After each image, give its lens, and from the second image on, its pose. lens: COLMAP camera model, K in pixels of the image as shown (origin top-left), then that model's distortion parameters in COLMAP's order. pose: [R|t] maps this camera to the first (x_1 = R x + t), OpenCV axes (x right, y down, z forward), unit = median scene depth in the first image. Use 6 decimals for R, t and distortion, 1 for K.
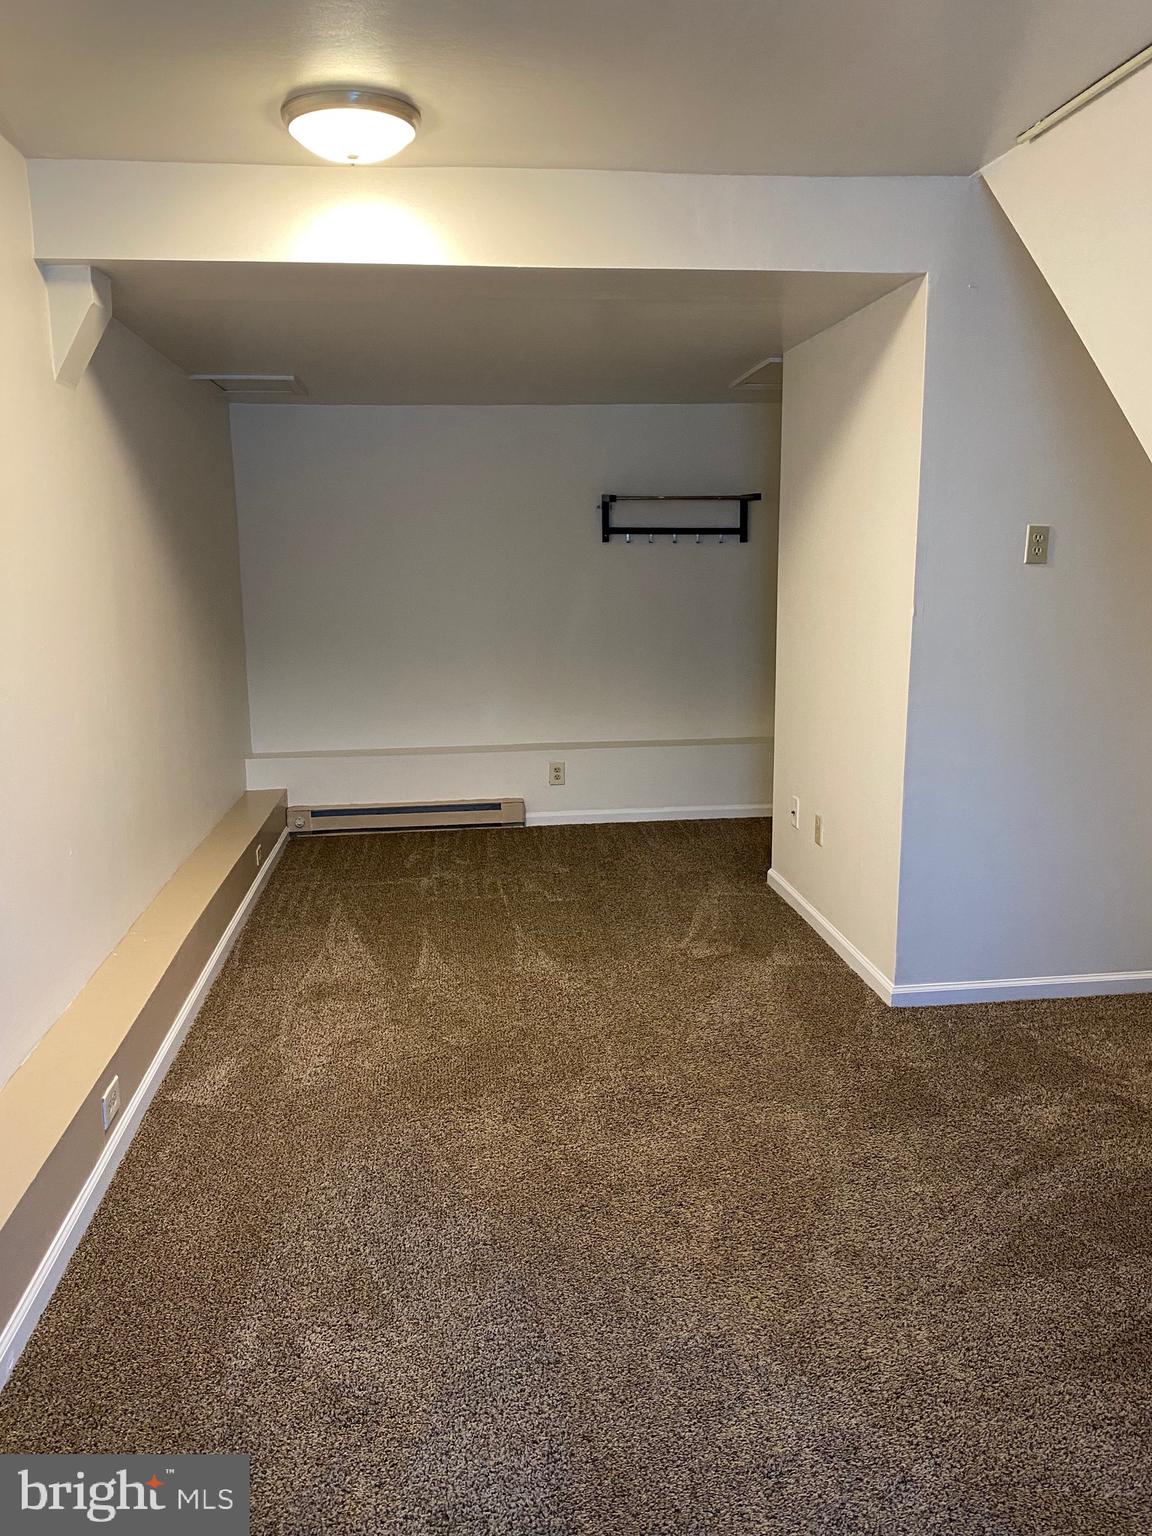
lens RADIAL K [[1151.7, 0, 578.8], [0, 1151.7, 791.5], [0, 0, 1]] dist [0.019229, -0.009655]
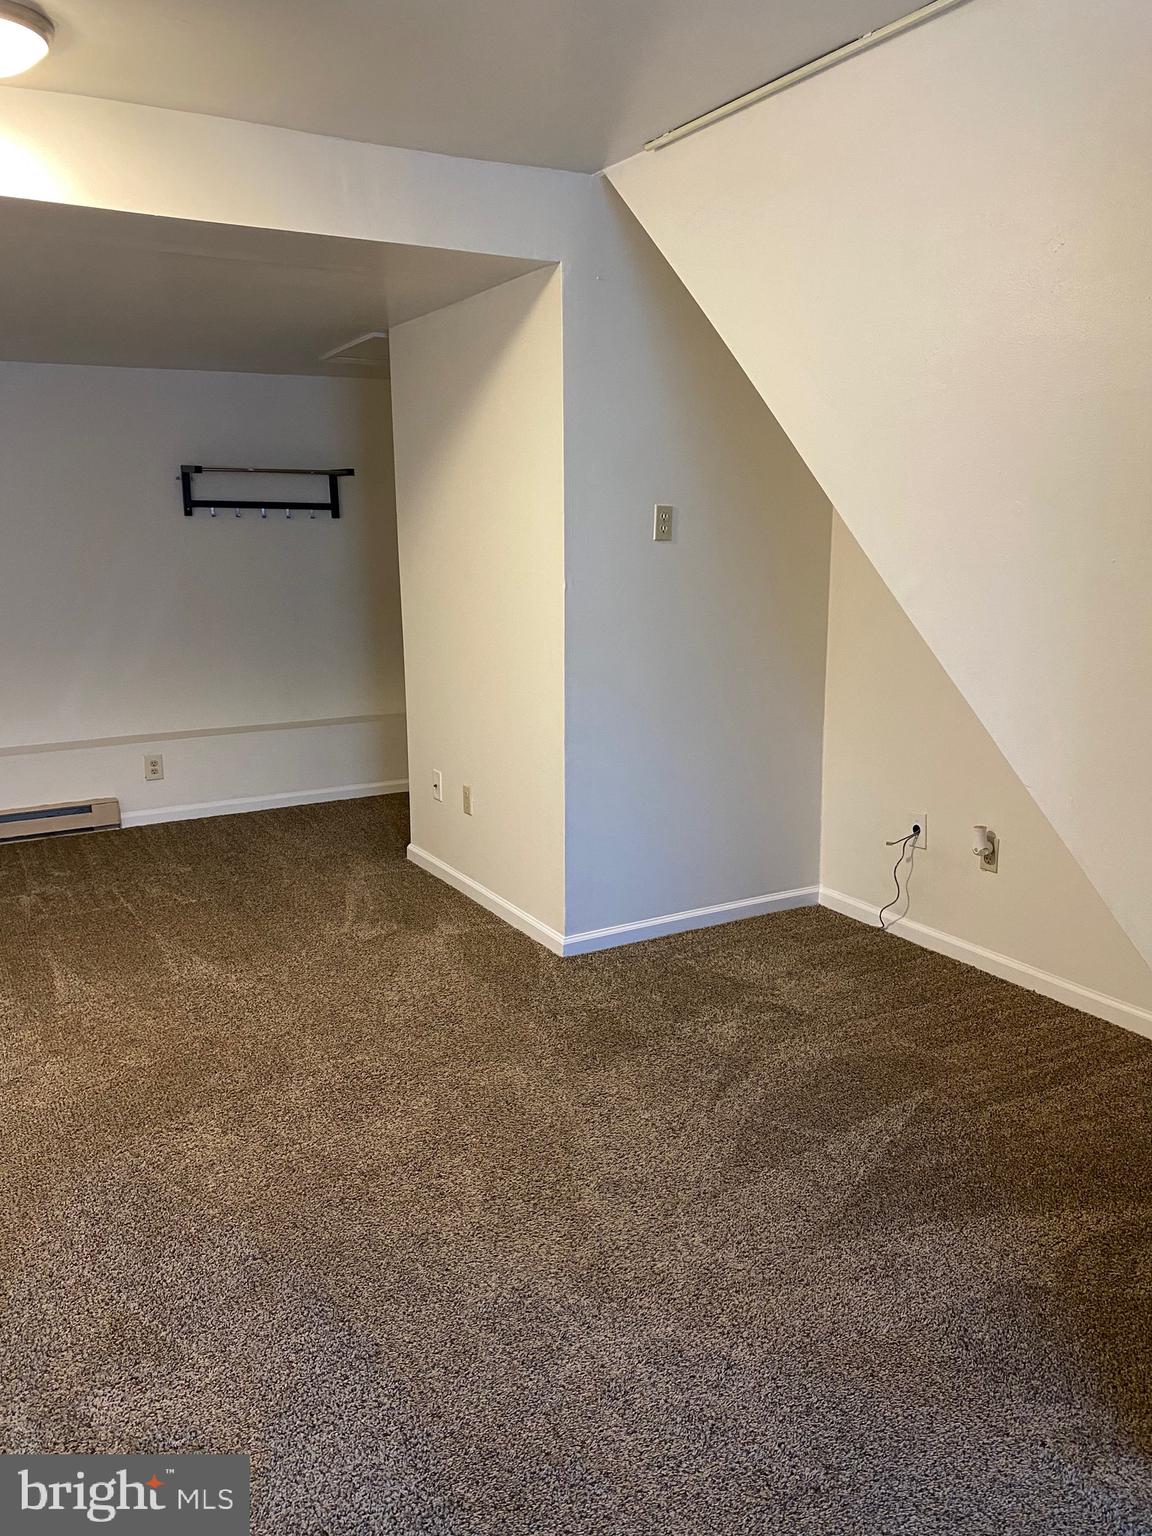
lens RADIAL K [[1175.0, 0, 568.7], [0, 1175.0, 768.8], [0, 0, 1]] dist [0.020751, -0.010367]
pose [[0.920590, -0.076593, 0.382947, -0.140001], [0.079394, 0.996807, 0.008510, 0.006815], [-0.382376, 0.022570, 0.923731, 0.010239]]
